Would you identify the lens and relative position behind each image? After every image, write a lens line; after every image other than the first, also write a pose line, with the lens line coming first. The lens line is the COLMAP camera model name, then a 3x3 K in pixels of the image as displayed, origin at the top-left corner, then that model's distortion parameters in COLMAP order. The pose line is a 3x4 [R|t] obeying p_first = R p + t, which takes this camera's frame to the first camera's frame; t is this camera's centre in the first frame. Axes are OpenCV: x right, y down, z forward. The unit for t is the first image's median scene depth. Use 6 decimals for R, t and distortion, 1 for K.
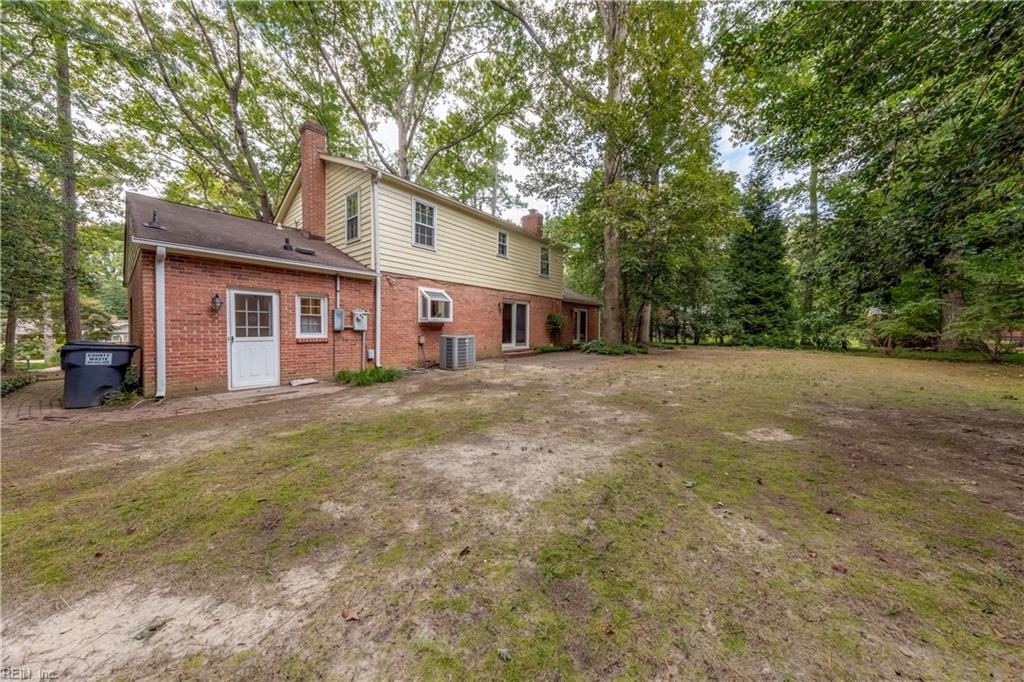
lens RADIAL K [[325.2, 0, 510.4], [0, 325.2, 338.5], [0, 0, 1]] dist [0.000942, -0.000051]
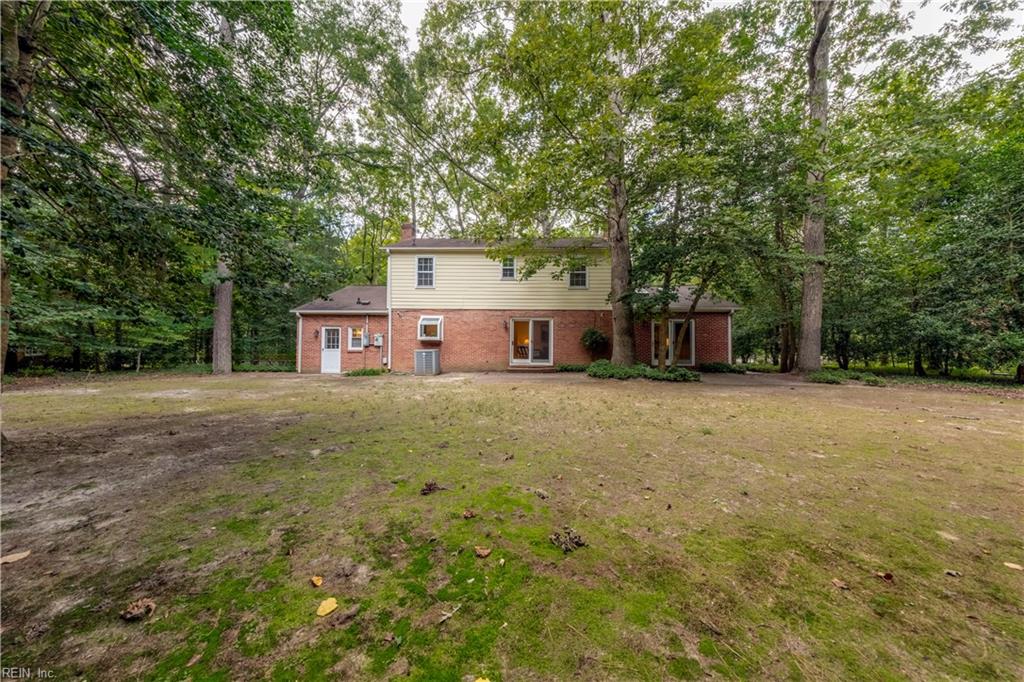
lens RADIAL K [[325.2, 0, 510.4], [0, 325.2, 338.5], [0, 0, 1]] dist [0.000942, -0.000051]
pose [[0.612787, -0.017148, -0.790062, 1.081364], [-0.025090, 0.998838, -0.041140, -0.009482], [0.789850, 0.045033, 0.611645, 0.437697]]
